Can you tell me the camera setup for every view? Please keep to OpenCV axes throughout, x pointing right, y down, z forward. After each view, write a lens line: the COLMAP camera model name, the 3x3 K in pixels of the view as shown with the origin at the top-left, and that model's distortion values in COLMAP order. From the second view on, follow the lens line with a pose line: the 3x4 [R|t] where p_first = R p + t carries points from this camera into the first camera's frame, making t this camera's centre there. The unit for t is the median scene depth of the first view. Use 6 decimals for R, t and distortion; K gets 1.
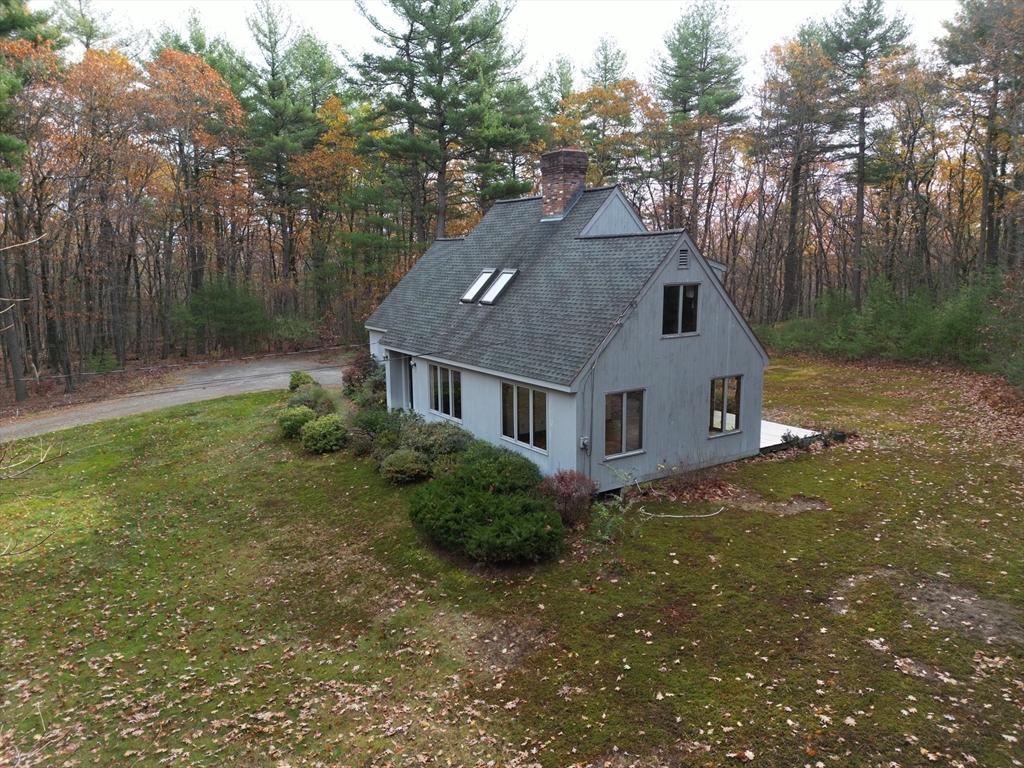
lens RADIAL K [[709.4, 0, 517.0], [0, 709.4, 386.3], [0, 0, 1]] dist [0.090198, -0.087061]
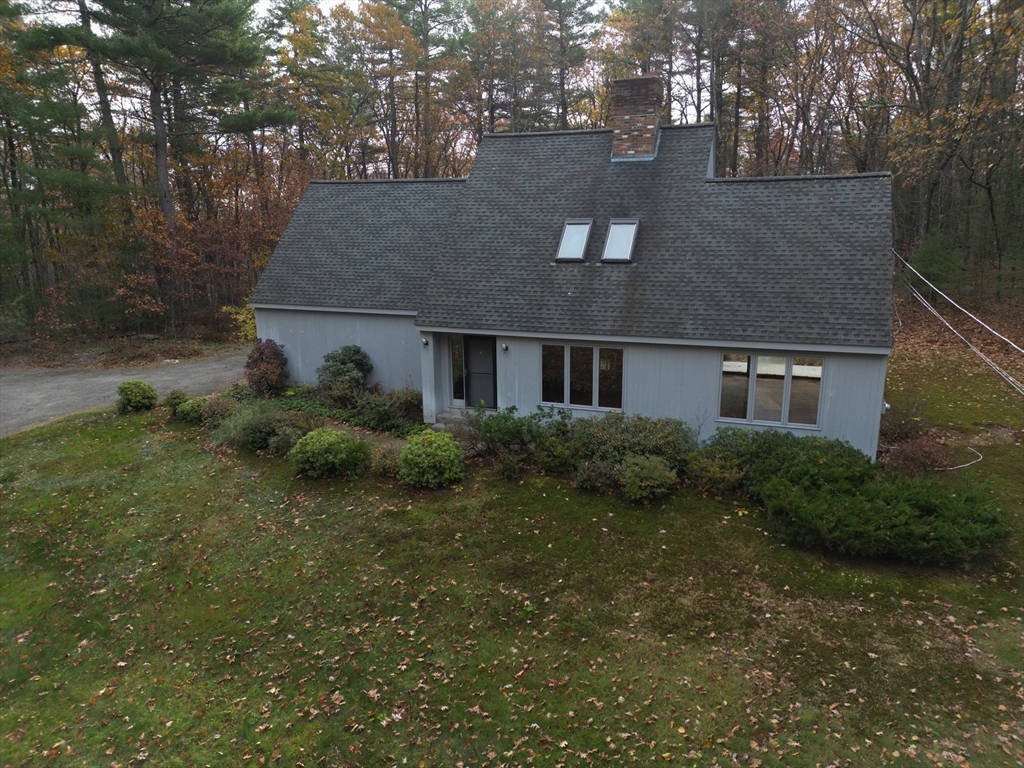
lens RADIAL K [[709.4, 0, 517.0], [0, 709.4, 386.3], [0, 0, 1]] dist [0.090198, -0.087061]
pose [[0.806209, -0.141875, 0.574369, -0.701177], [0.106396, 0.989762, 0.095139, -0.073945], [-0.581986, -0.015591, 0.813049, 0.453988]]
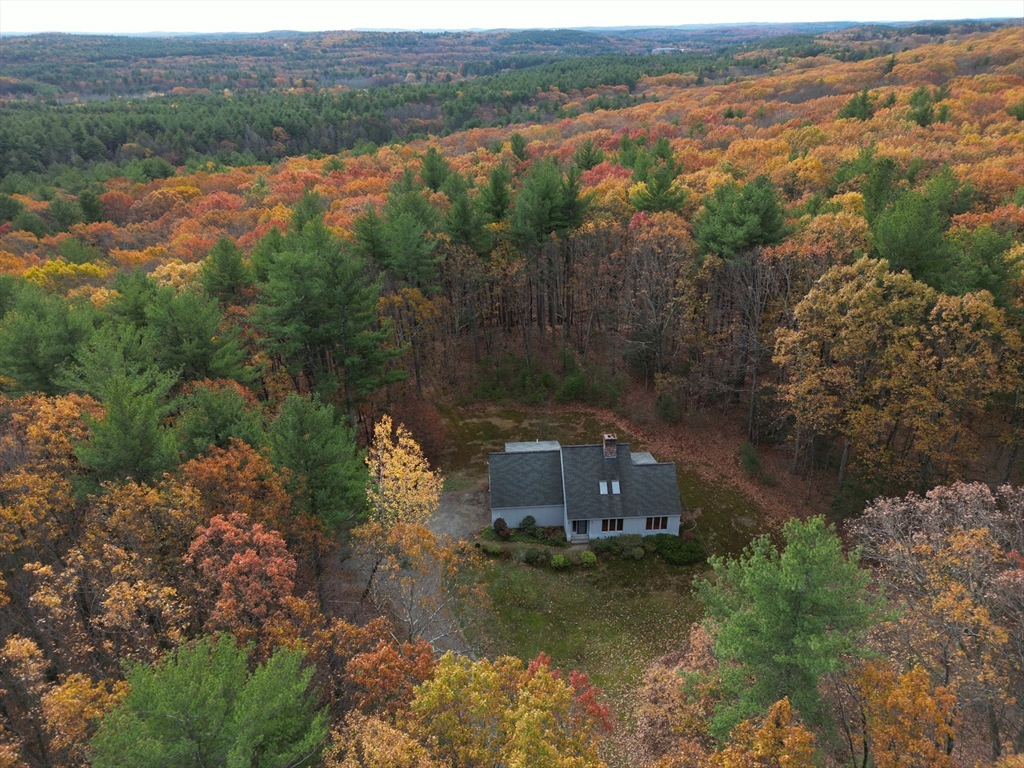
lens RADIAL K [[720.8, 0, 504.7], [0, 720.8, 345.5], [0, 0, 1]] dist [0.002480, -0.000002]
pose [[0.510042, -0.338276, 0.790839, -2.929887], [0.160999, 0.940716, 0.298550, -1.996612], [-0.844947, -0.024949, 0.534267, -0.305096]]
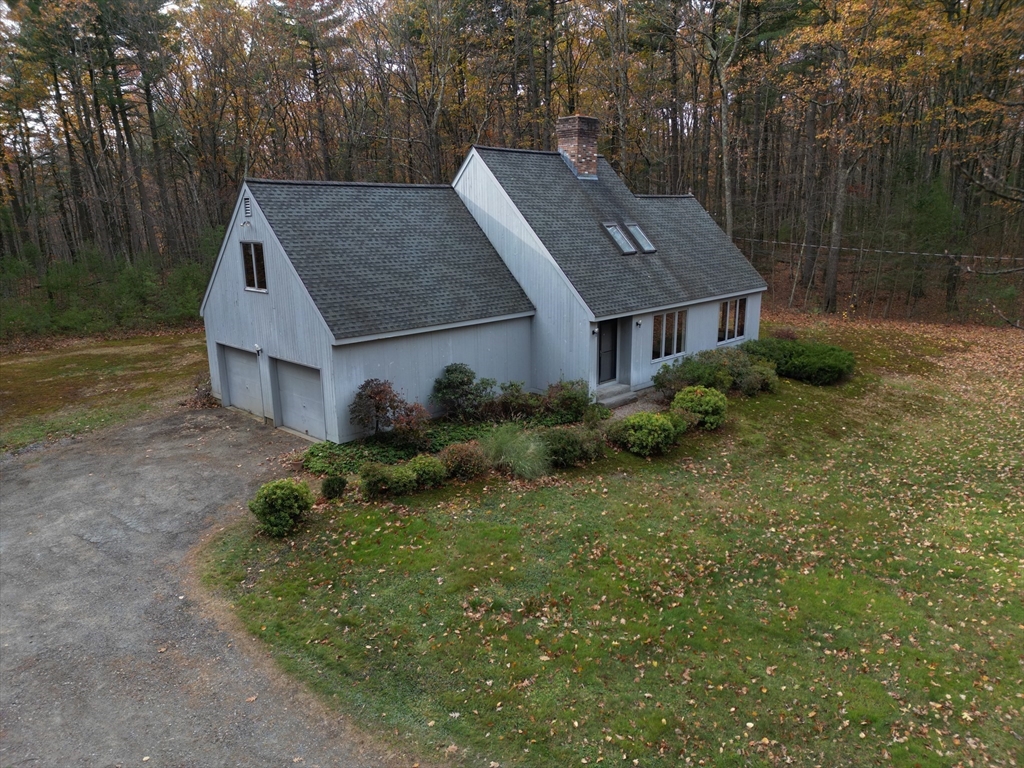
lens RADIAL K [[709.4, 0, 517.0], [0, 709.4, 386.3], [0, 0, 1]] dist [0.090198, -0.087061]
pose [[-0.210130, -0.219925, 0.952617, -1.272080], [0.184952, 0.947835, 0.259618, -0.280493], [-0.960020, 0.230742, -0.158493, 1.616591]]
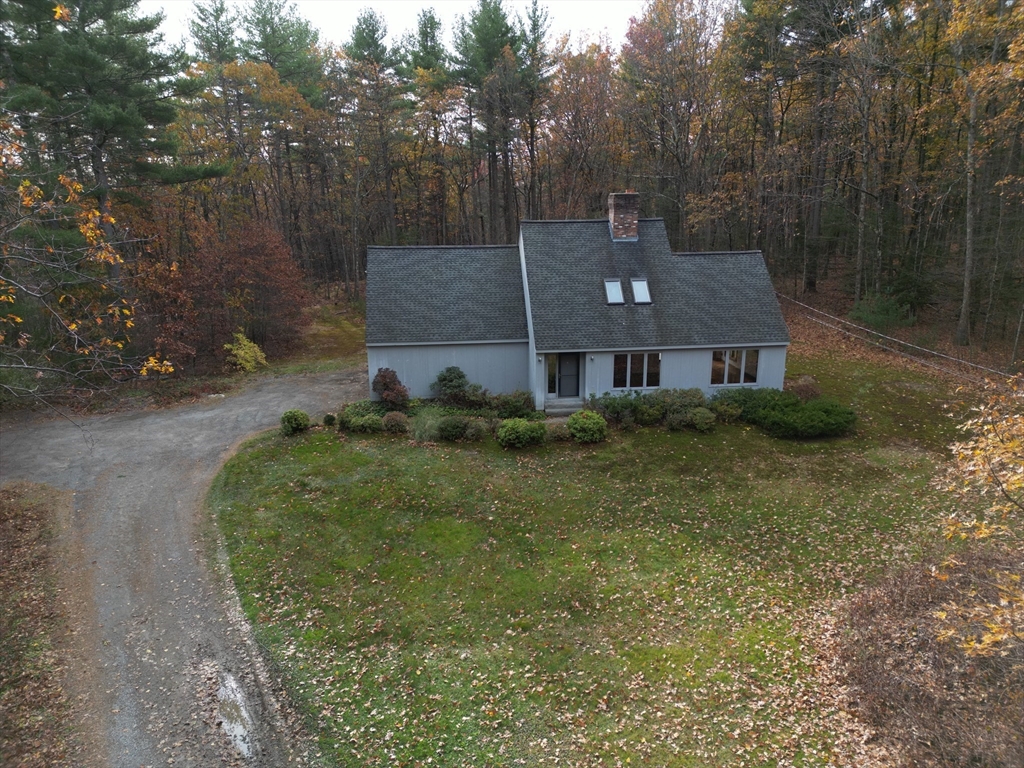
lens RADIAL K [[709.4, 0, 517.0], [0, 709.4, 386.3], [0, 0, 1]] dist [0.090198, -0.087061]
pose [[0.460645, -0.221192, 0.859582, -1.601421], [0.158726, 0.973368, 0.165411, -0.261175], [-0.873277, 0.060242, 0.483486, 0.611936]]
